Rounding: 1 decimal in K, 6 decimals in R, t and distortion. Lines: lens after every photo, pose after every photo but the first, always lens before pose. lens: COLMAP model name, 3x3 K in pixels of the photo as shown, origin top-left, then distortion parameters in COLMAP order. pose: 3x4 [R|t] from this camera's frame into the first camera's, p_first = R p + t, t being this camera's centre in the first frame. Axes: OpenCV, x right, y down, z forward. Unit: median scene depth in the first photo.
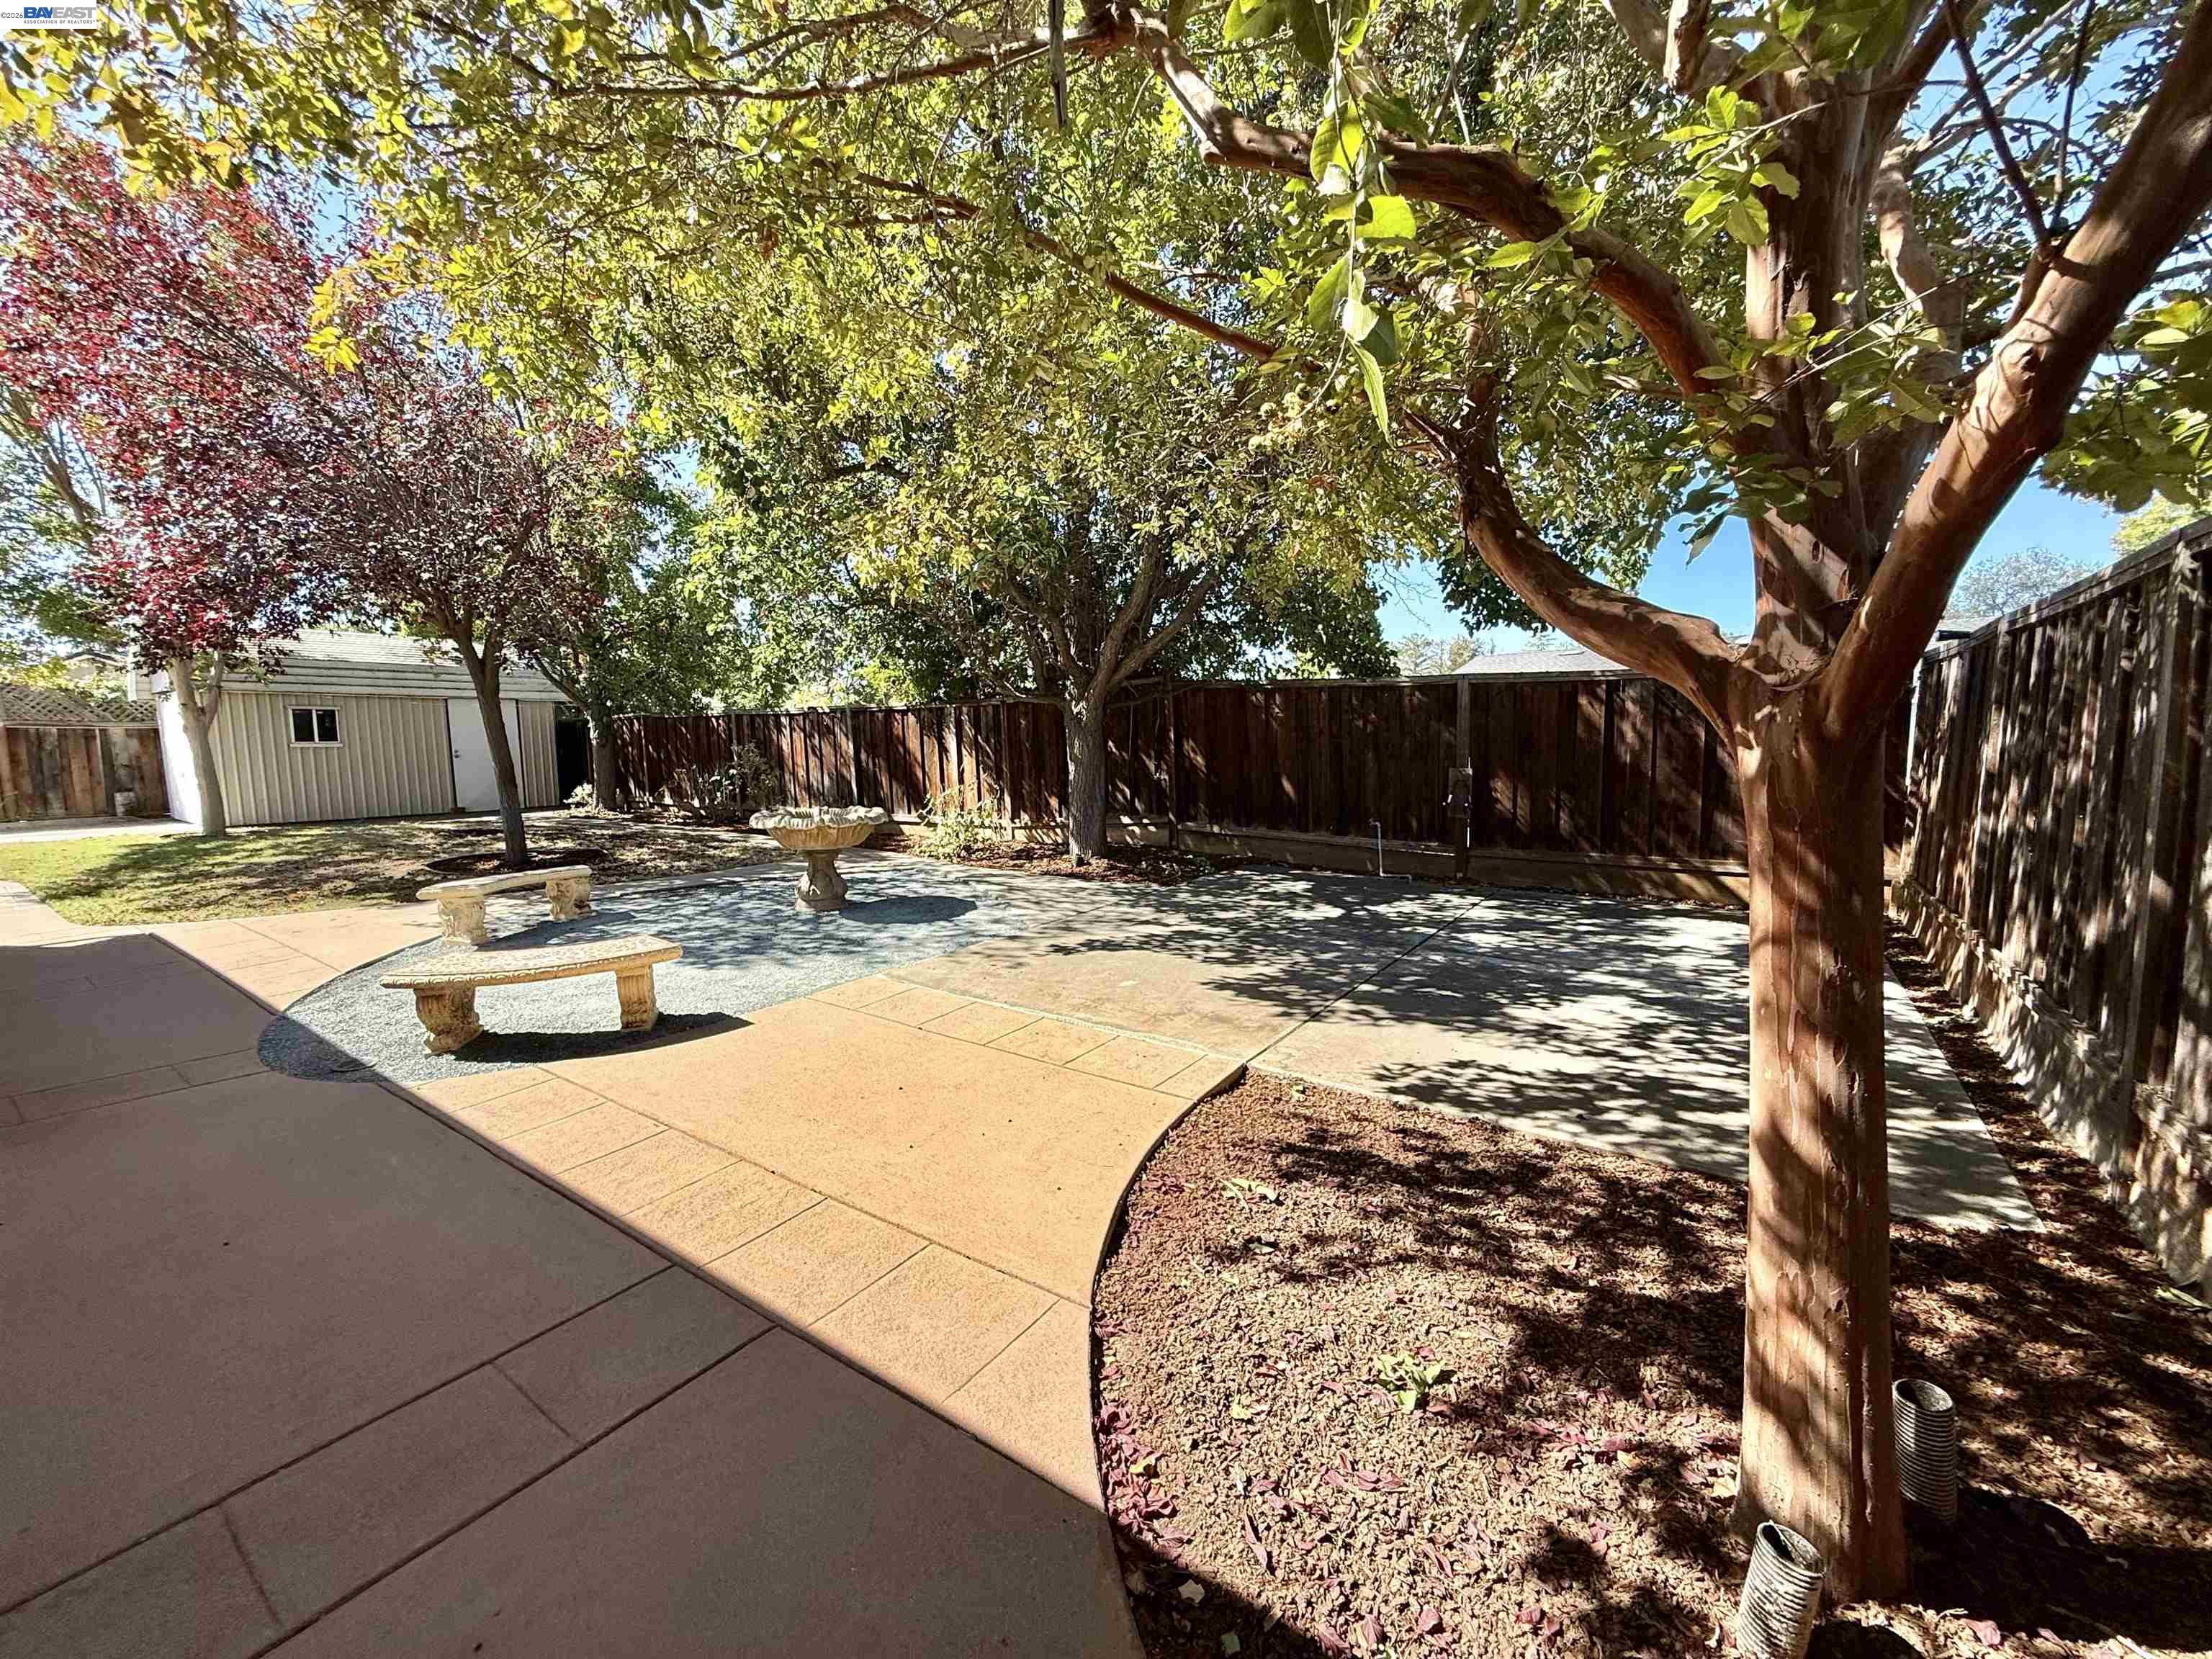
lens RADIAL K [[883.5, 0, 1105.5], [0, 883.5, 828.5], [0, 0, 1]] dist [-0.002507, 0.001219]
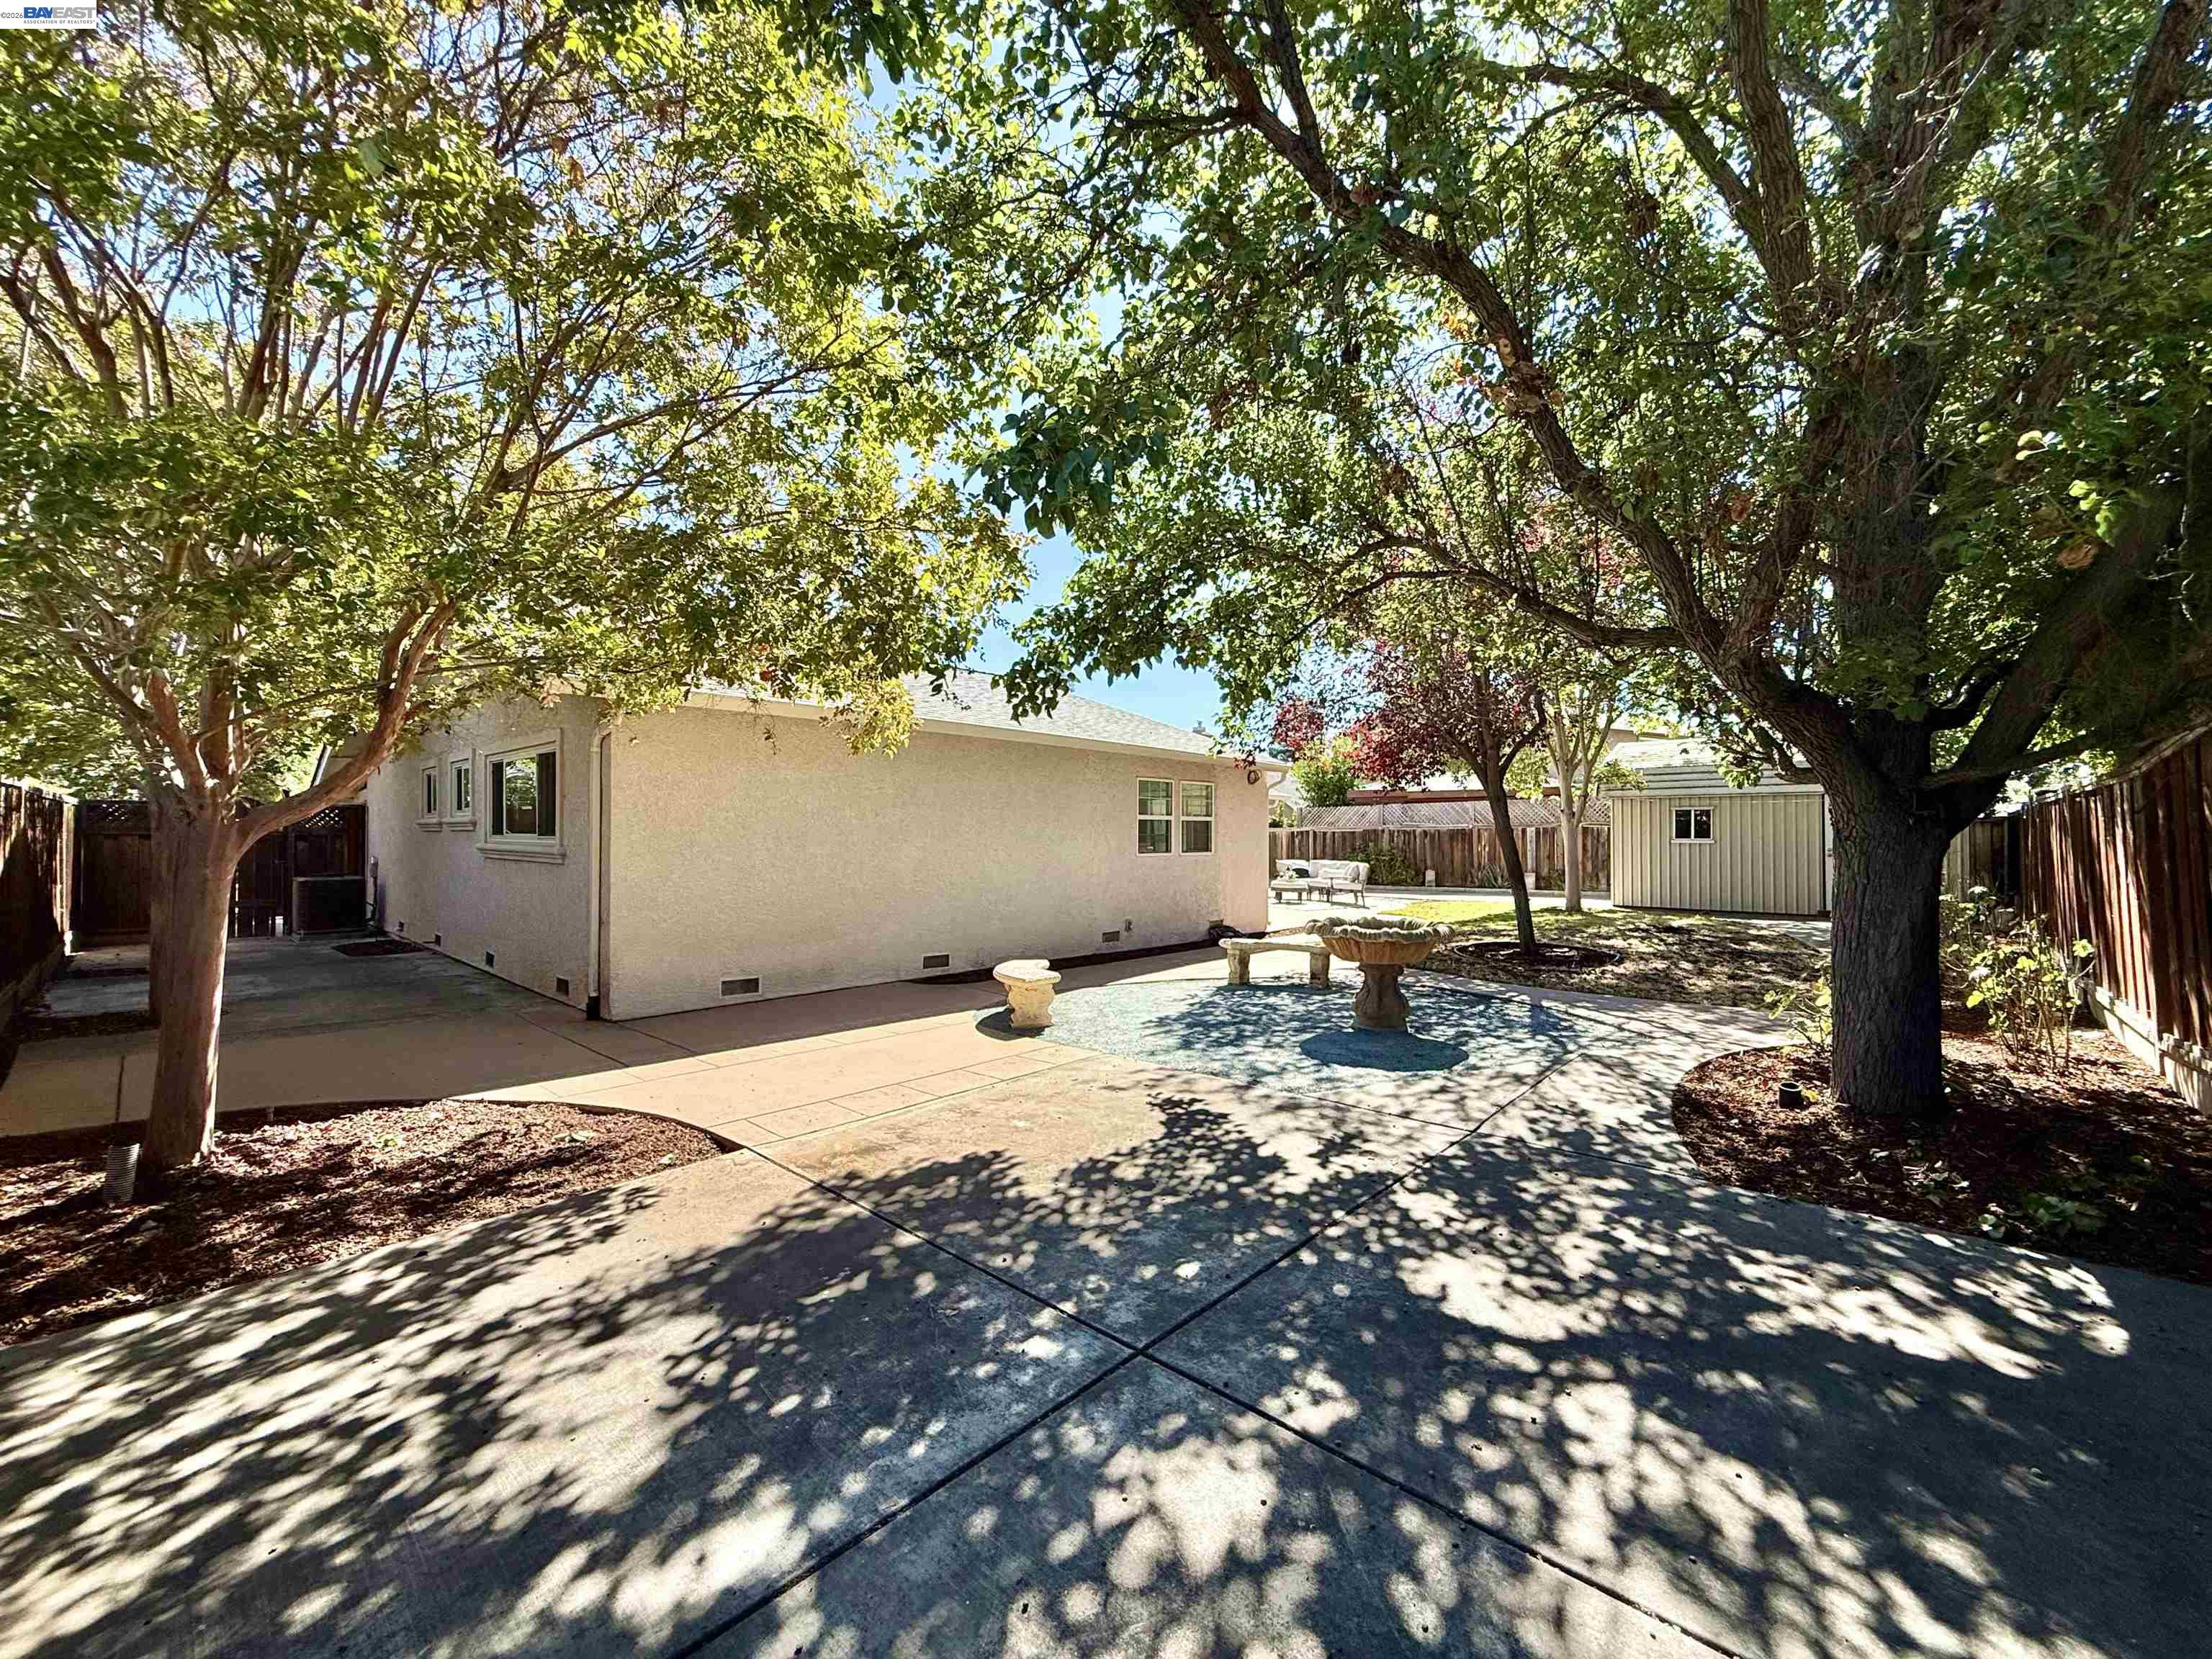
lens RADIAL K [[883.5, 0, 1100.5], [0, 883.5, 816.0], [0, 0, 1]] dist [-0.002507, 0.001219]
pose [[-0.132083, -0.017059, -0.991092, 0.976913], [-0.098769, 0.995103, -0.003965, -0.149427], [0.986306, 0.097365, -0.133121, 1.260531]]
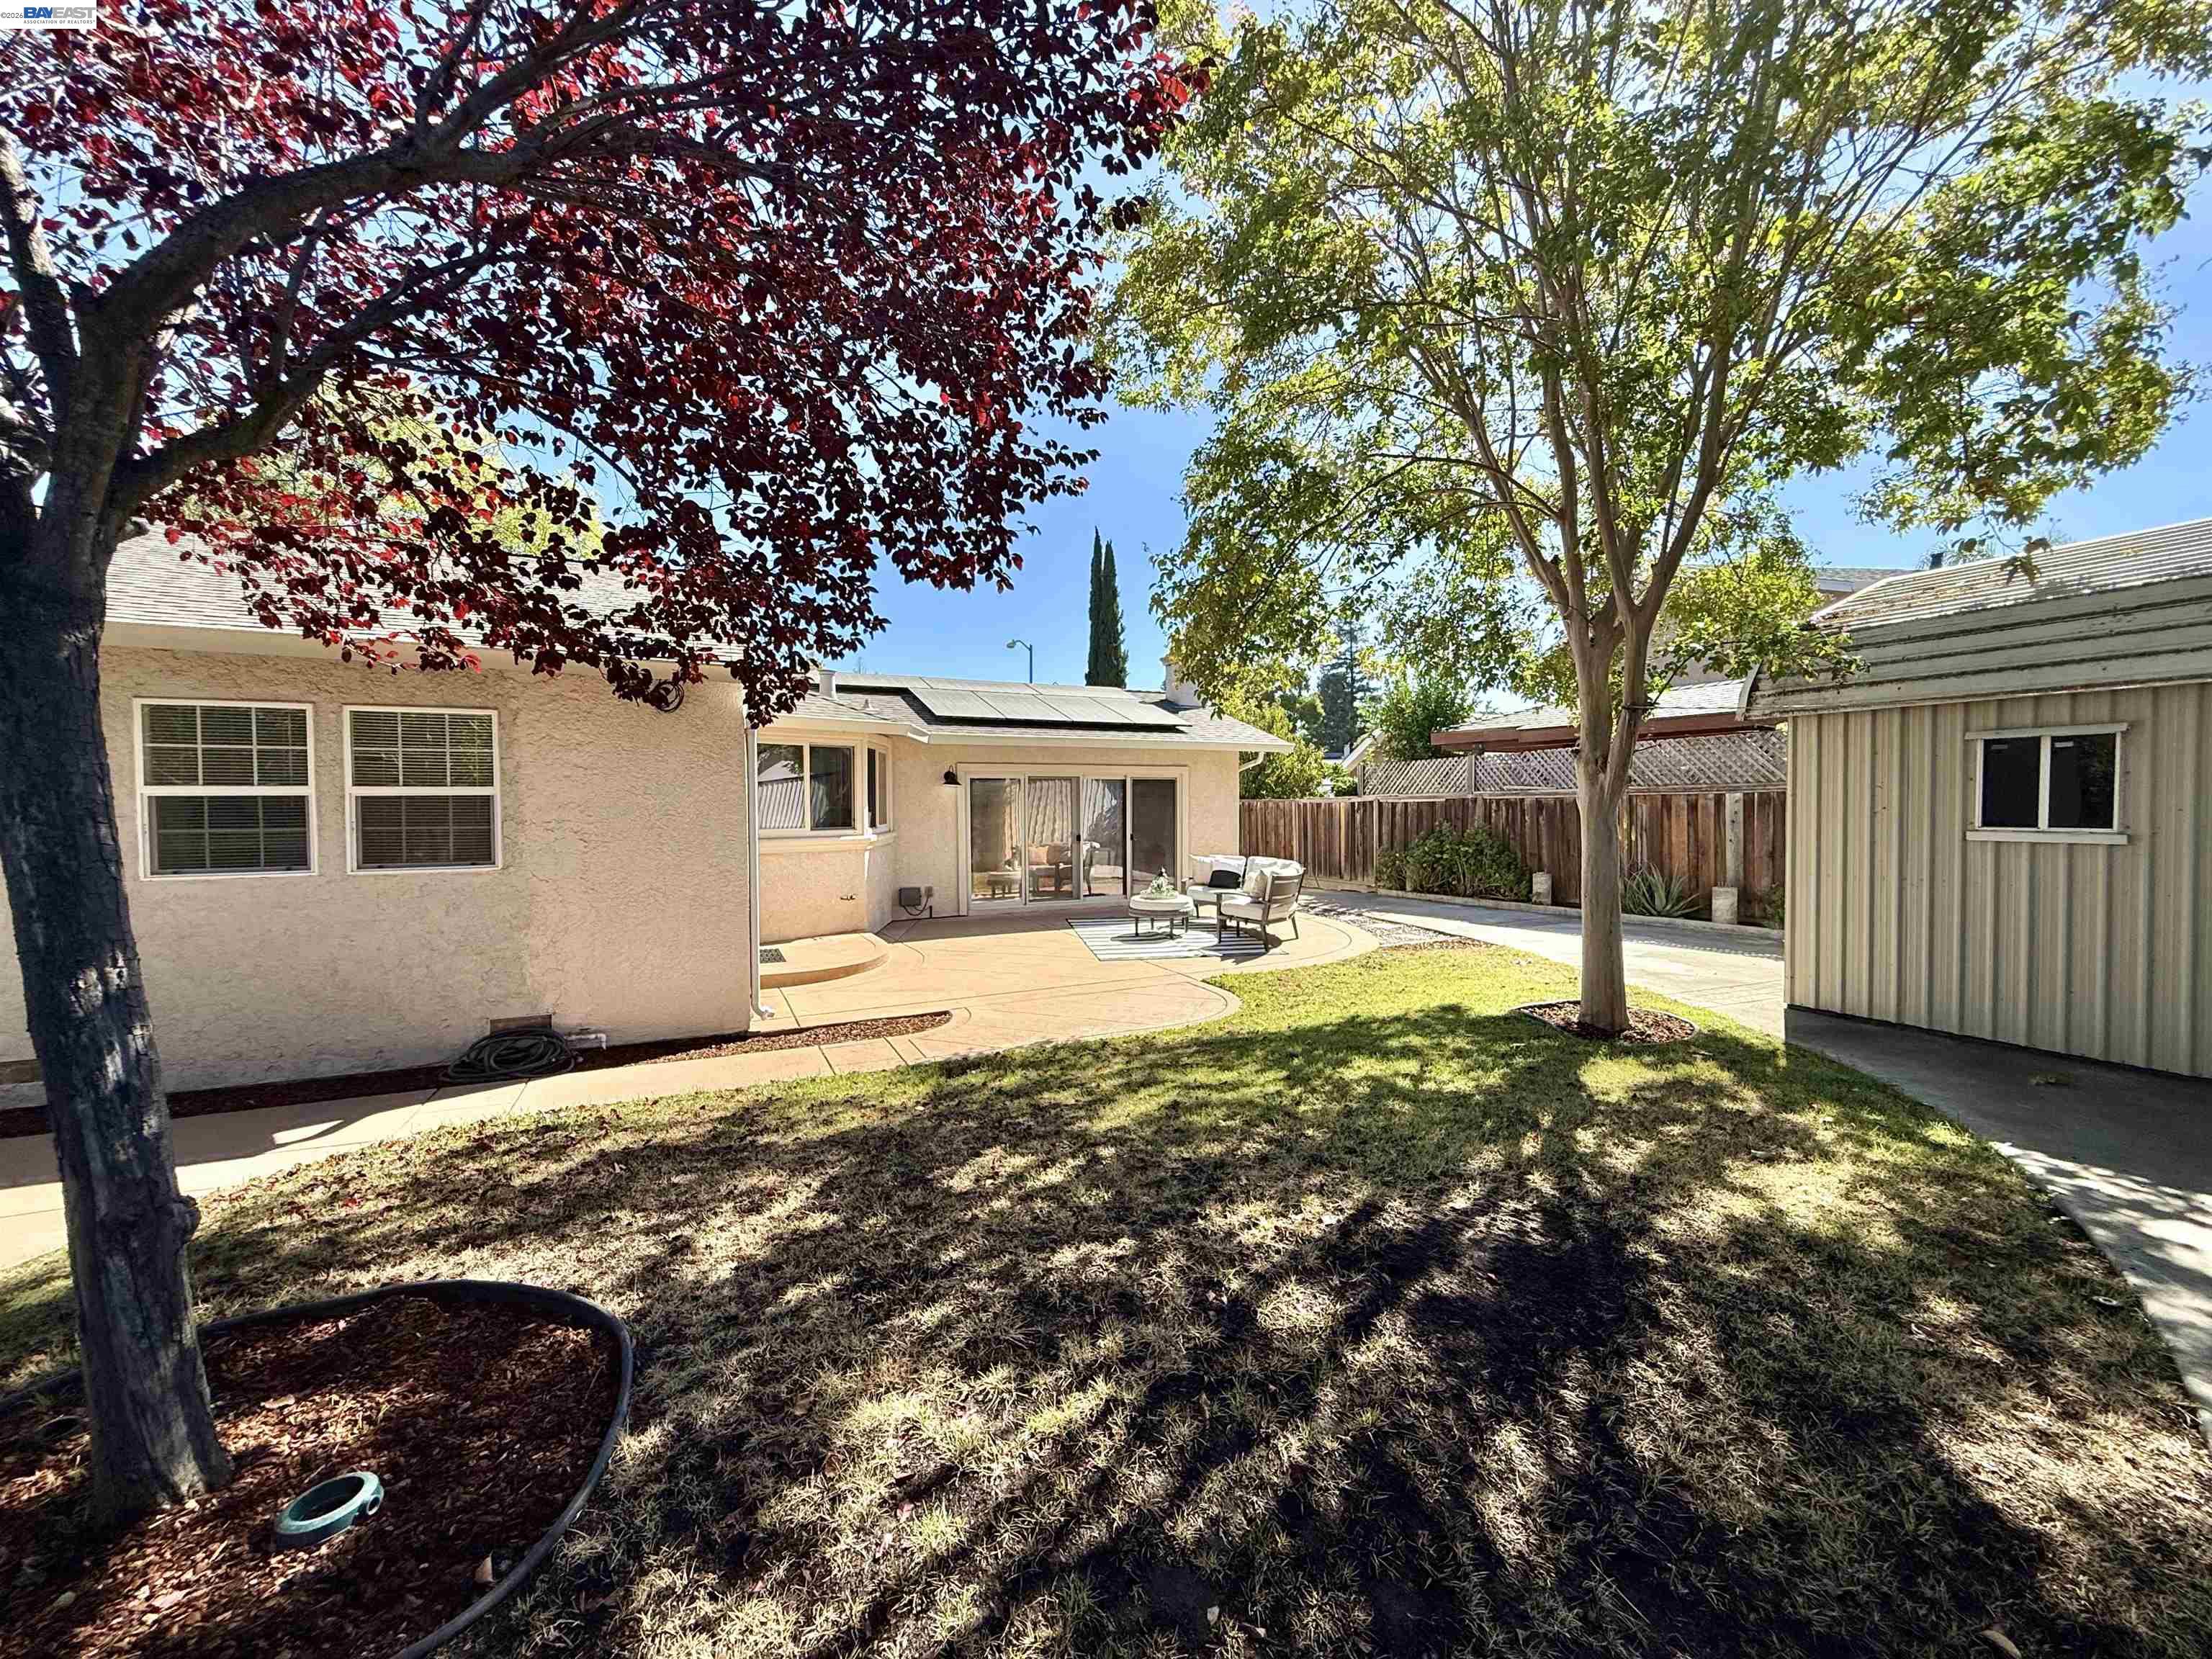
lens RADIAL K [[883.5, 0, 1104.0], [0, 883.5, 832.1], [0, 0, 1]] dist [-0.002507, 0.001219]
pose [[-0.491122, 0.036795, -0.870313, -1.244280], [-0.077152, 0.993344, 0.085534, -0.302106], [0.867667, 0.109154, -0.485014, 2.623092]]
